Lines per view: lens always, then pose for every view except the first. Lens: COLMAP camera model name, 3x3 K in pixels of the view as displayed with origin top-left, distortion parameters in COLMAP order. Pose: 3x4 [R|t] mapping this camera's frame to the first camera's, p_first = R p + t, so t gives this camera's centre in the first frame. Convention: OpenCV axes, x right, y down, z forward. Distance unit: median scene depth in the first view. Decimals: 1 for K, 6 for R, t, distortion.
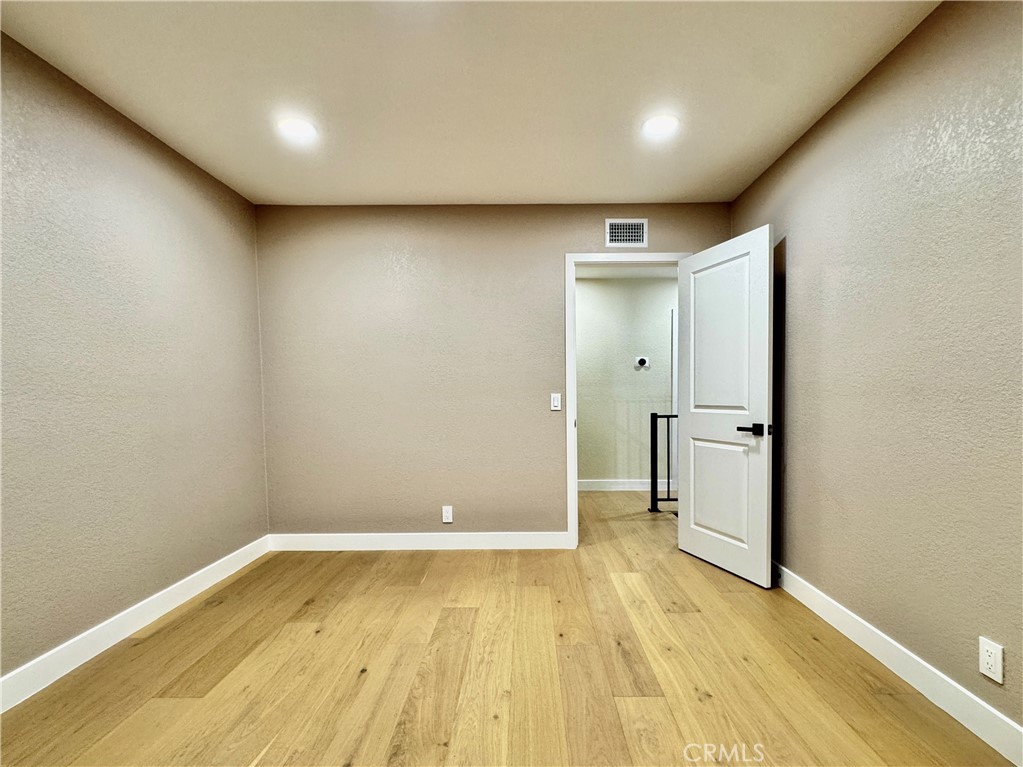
lens RADIAL K [[470.4, 0, 526.1], [0, 470.4, 417.9], [0, 0, 1]] dist [-0.002122, -0.000165]
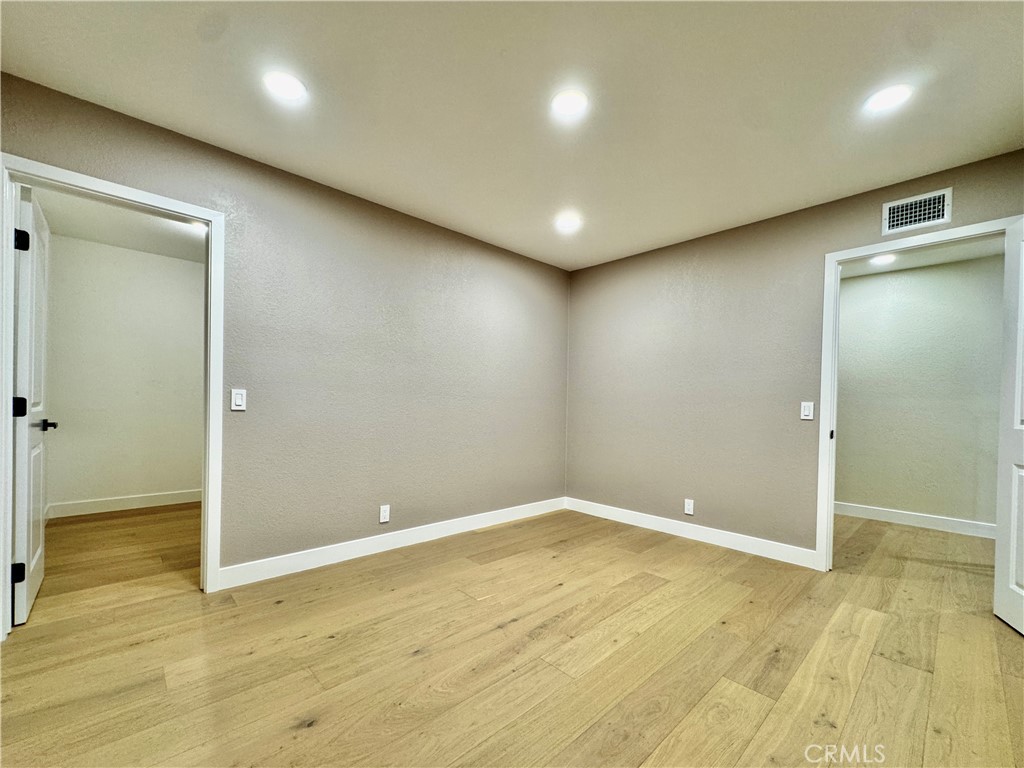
lens RADIAL K [[425.1, 0, 510.3], [0, 425.1, 410.9], [0, 0, 1]] dist [0.000549, 0.000071]
pose [[0.684126, 0.030165, -0.728740, 0.400253], [-0.061058, 0.998006, -0.016010, 0.024242], [0.726804, 0.055448, 0.684603, -0.039319]]
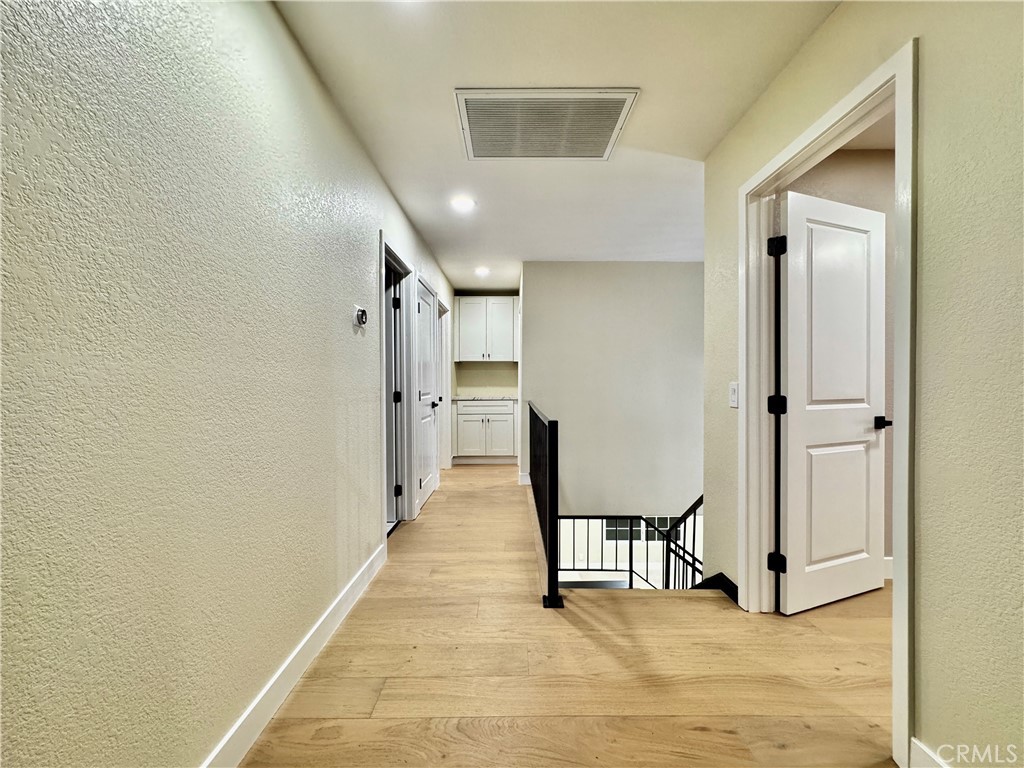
lens RADIAL K [[405.8, 0, 512.0], [0, 405.8, 384.0], [0, 0, 1]] dist [-0.000953, -0.000166]
pose [[-0.003599, 0.006769, 0.999971, -0.357096], [0.049954, 0.998730, -0.006581, -0.095284], [-0.998745, 0.049929, -0.003932, 1.947389]]
